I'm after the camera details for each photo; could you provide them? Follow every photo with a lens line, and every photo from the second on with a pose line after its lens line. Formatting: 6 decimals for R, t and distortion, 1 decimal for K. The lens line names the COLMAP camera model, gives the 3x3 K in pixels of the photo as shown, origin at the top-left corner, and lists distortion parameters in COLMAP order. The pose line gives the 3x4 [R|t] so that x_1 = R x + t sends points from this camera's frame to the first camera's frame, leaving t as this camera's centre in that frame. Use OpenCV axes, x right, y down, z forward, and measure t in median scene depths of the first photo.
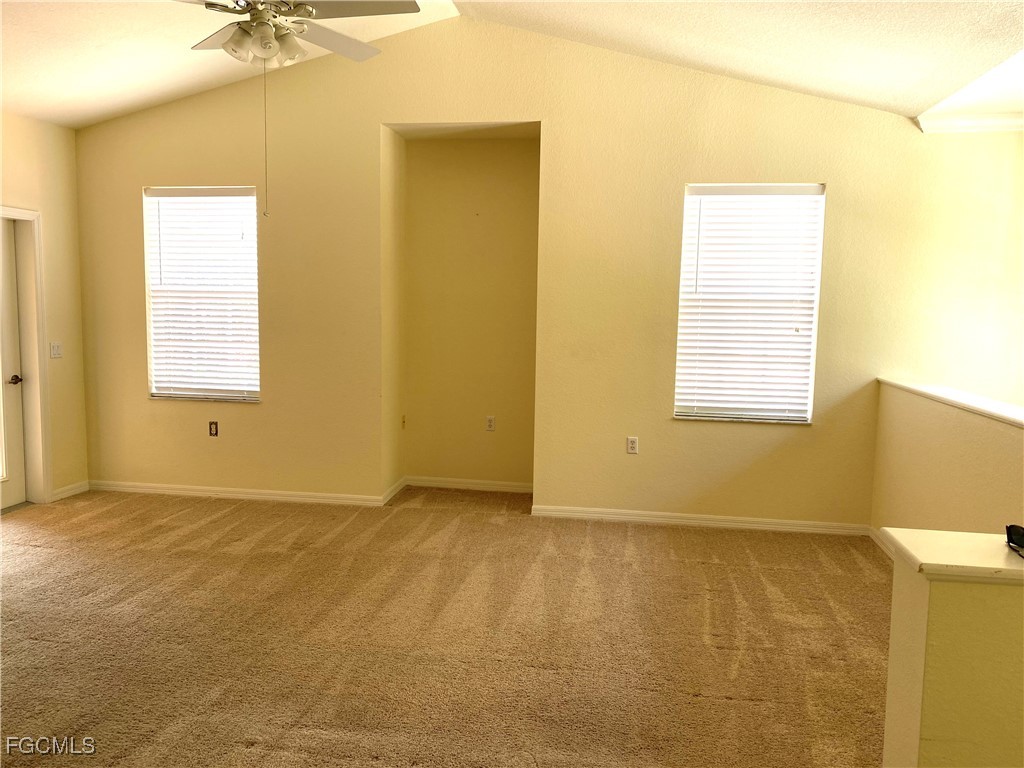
lens RADIAL K [[780.4, 0, 512.0], [0, 780.4, 384.0], [0, 0, 1]] dist [0.004978, -0.000525]
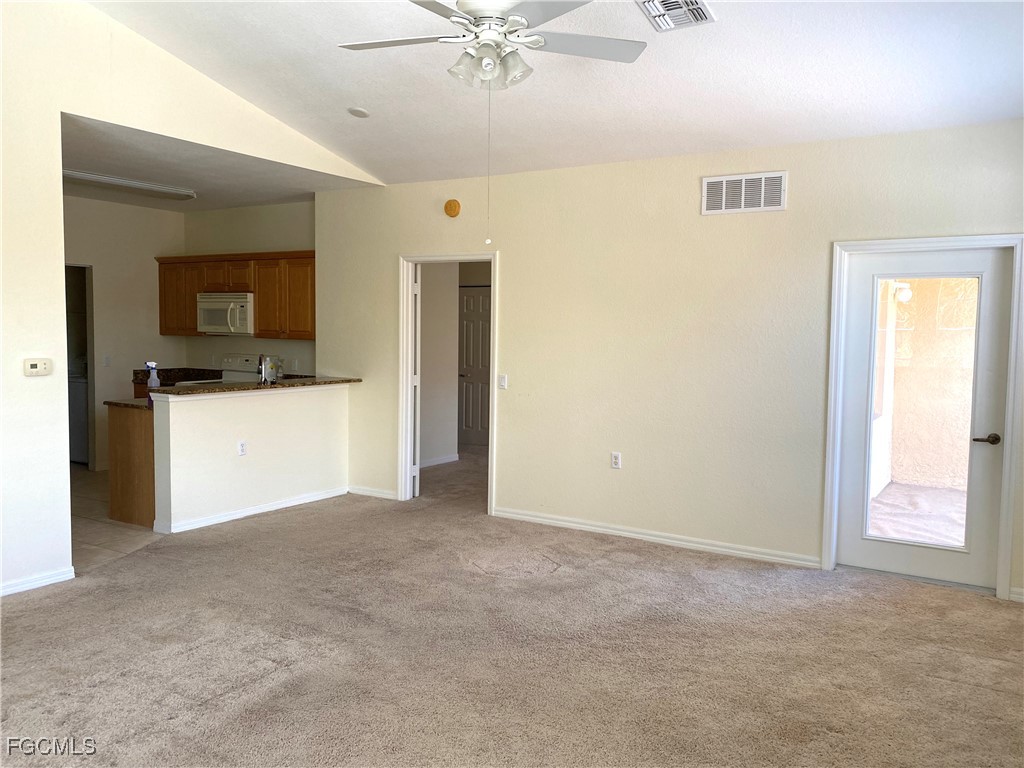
lens RADIAL K [[785.0, 0, 508.3], [0, 785.0, 402.8], [0, 0, 1]] dist [0.002713, -0.000469]
pose [[-0.385015, 0.065049, -0.920615, 0.379676], [-0.116485, 0.986111, 0.118393, -0.093947], [0.915530, 0.152821, -0.372090, 0.948933]]
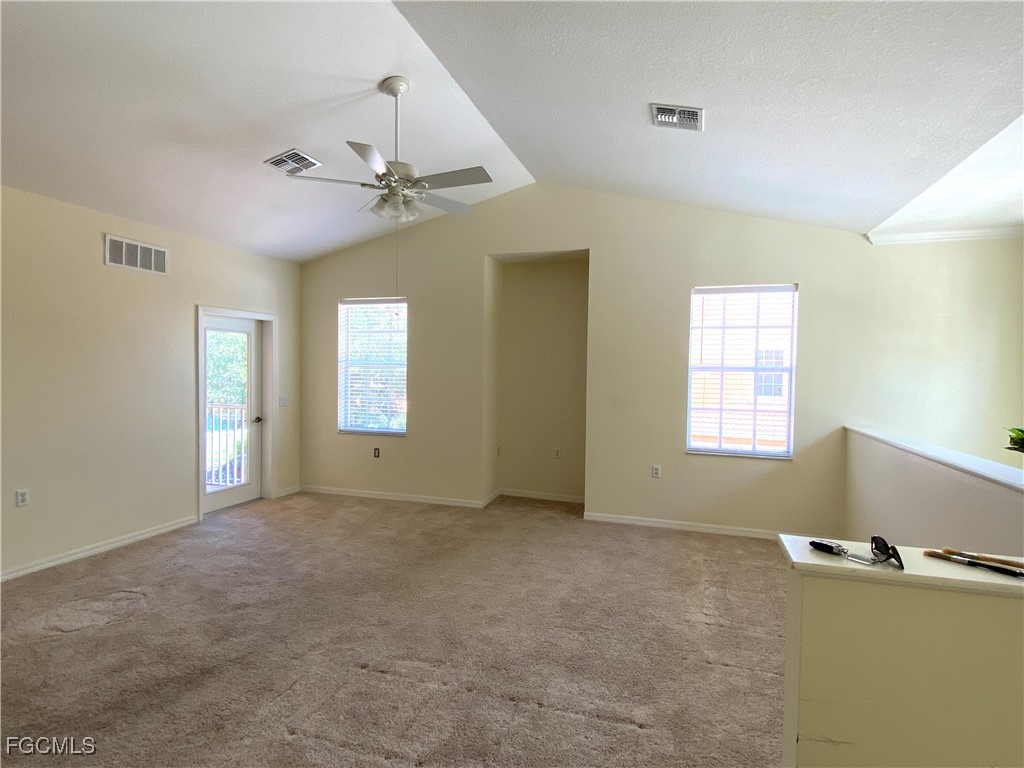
lens RADIAL K [[534.9, 0, 512.0], [0, 534.9, 384.0], [0, 0, 1]] dist [0.053984, -0.055589]
pose [[0.987124, 0.001602, -0.159949, 0.057593], [-0.014406, 0.996777, -0.078924, 0.002152], [0.159307, 0.080212, 0.983965, -0.002824]]
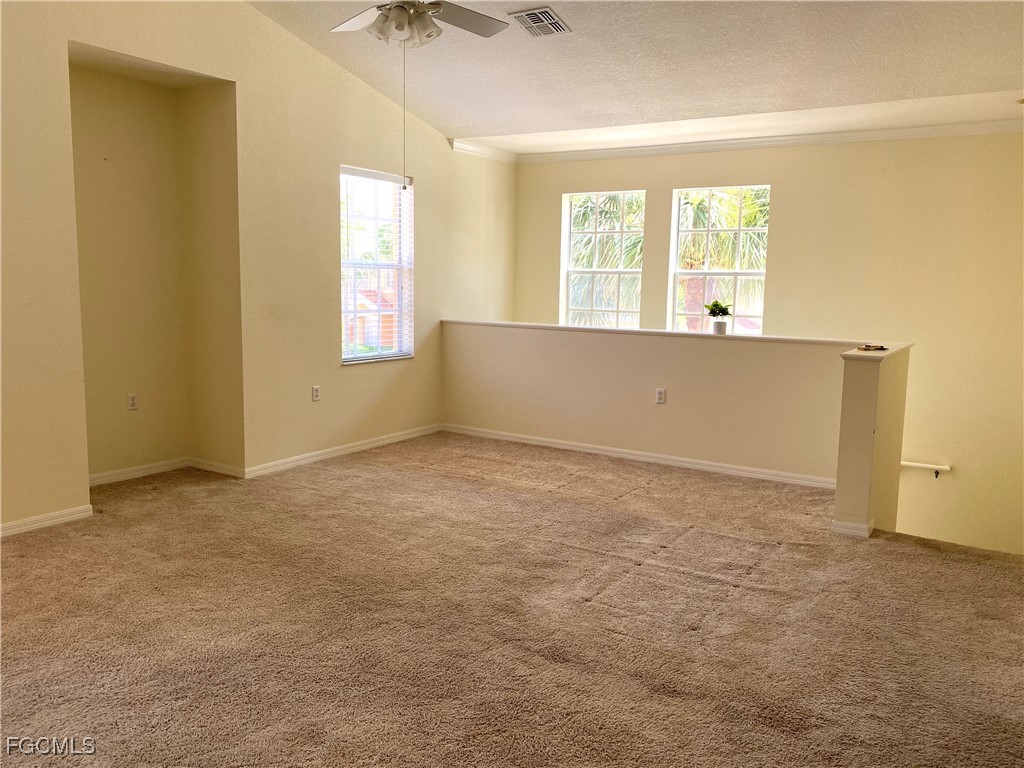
lens RADIAL K [[815.3, 0, 532.0], [0, 815.3, 376.2], [0, 0, 1]] dist [0.015934, -0.000079]
pose [[0.393540, -0.123732, 0.910943, -0.859645], [0.084014, 0.991595, 0.098391, -0.038640], [-0.915461, 0.037811, 0.400627, 0.267093]]
